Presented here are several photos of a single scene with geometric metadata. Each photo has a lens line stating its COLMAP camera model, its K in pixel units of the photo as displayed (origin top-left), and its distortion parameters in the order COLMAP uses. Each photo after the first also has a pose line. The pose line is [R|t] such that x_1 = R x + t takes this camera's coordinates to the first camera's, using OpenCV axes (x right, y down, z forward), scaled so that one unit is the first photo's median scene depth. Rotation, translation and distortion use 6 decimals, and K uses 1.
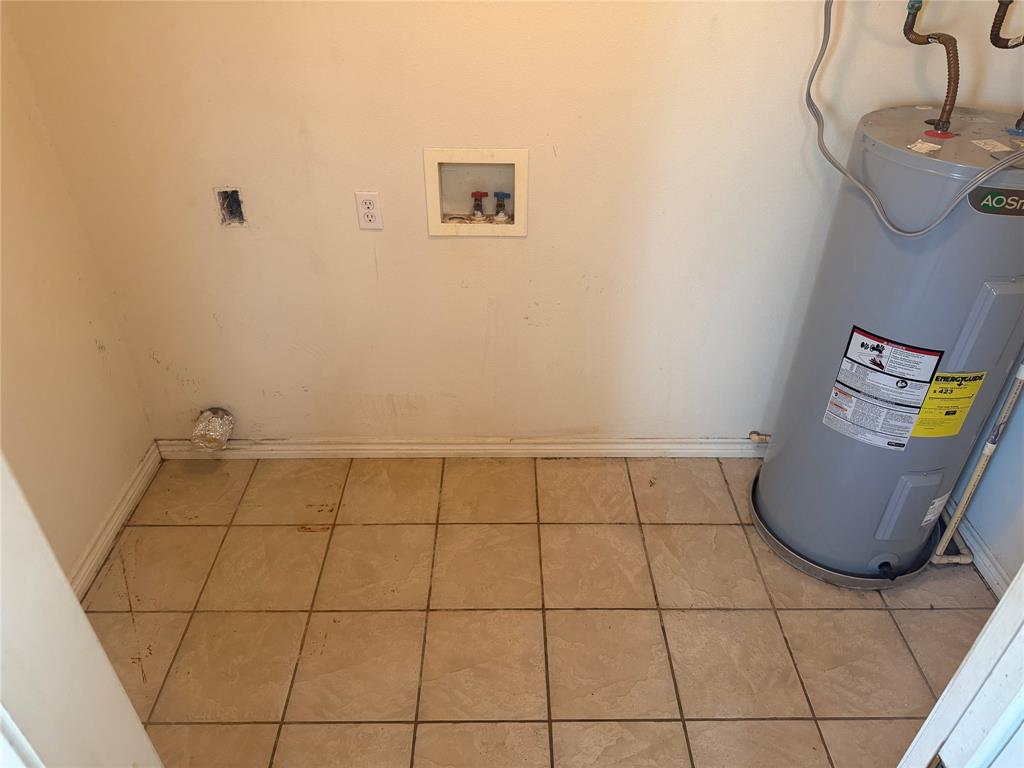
lens RADIAL K [[718.6, 0, 511.5], [0, 718.6, 384.7], [0, 0, 1]] dist [0.054237, -0.069816]
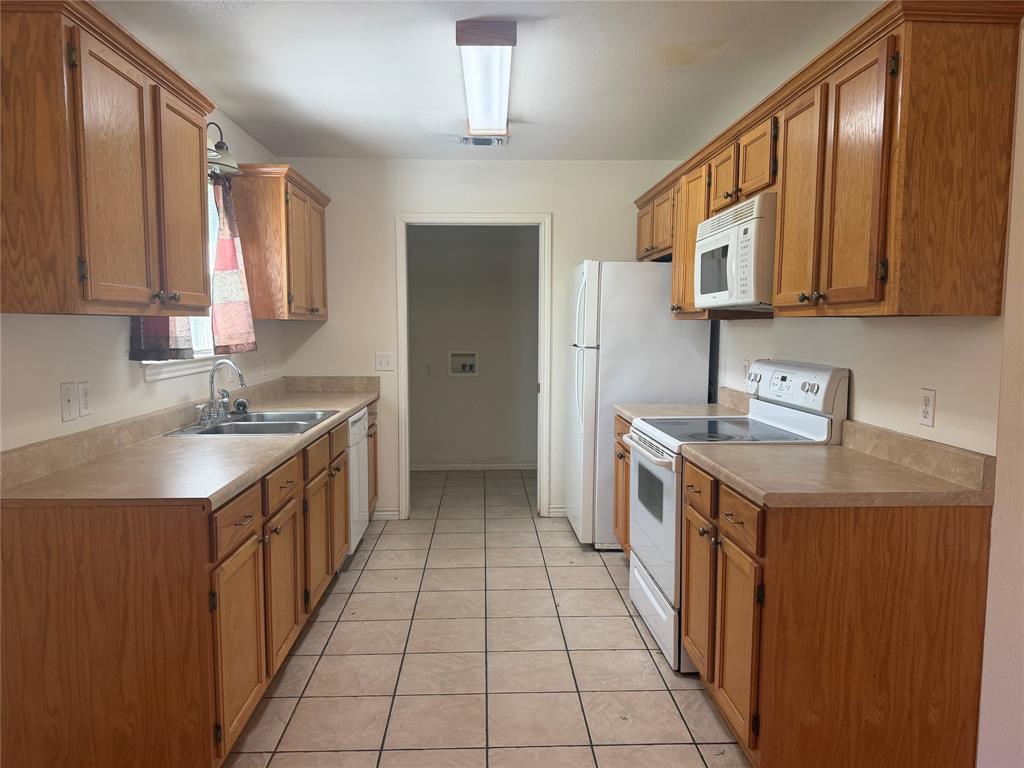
lens RADIAL K [[718.6, 0, 517.5], [0, 718.6, 392.3], [0, 0, 1]] dist [0.054237, -0.069816]
pose [[0.999075, -0.005418, 0.042658, 0.054076], [0.026011, 0.866110, -0.499176, 1.418439], [-0.034243, 0.499824, 0.865450, -1.675043]]
